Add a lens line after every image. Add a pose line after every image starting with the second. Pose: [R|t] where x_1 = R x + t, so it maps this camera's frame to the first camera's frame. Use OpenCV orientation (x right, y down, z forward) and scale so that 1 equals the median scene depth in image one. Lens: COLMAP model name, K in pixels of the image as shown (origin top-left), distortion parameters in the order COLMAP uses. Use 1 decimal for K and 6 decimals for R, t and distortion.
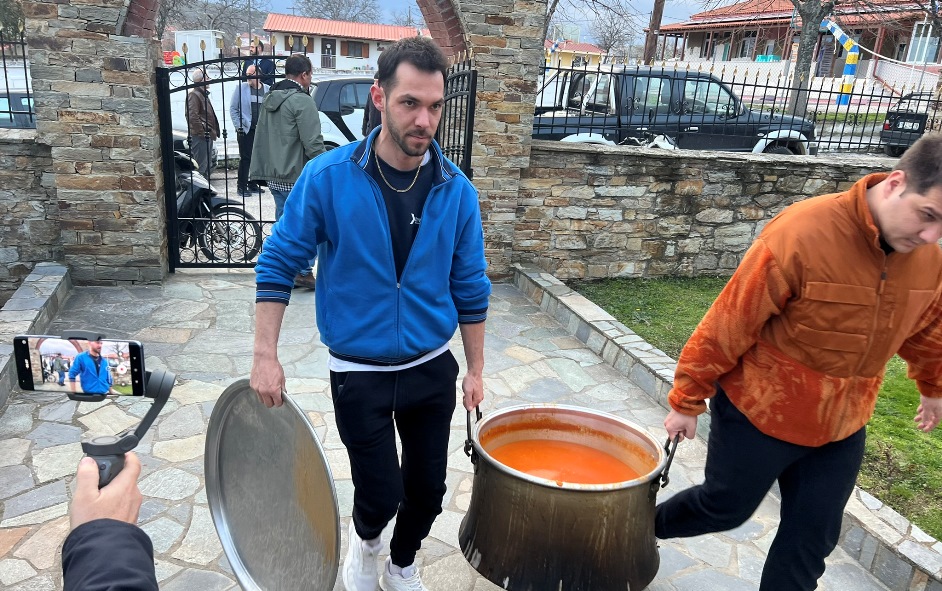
lens RADIAL K [[707.6, 0, 470.0], [0, 707.6, 300.6], [0, 0, 1]] dist [0.025585, -0.027991]
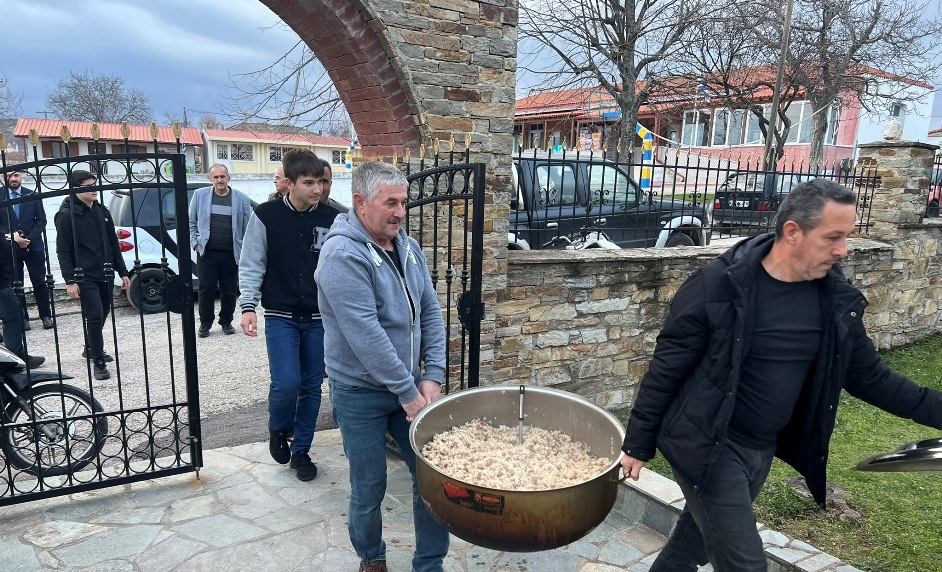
lens RADIAL K [[699.7, 0, 481.0], [0, 699.7, 344.6], [0, 0, 1]] dist [0.028872, -0.017615]
pose [[0.955156, -0.109812, 0.274988, -0.142406], [0.127432, 0.990733, -0.046993, -0.091413], [-0.267279, 0.079928, 0.960299, 0.281191]]
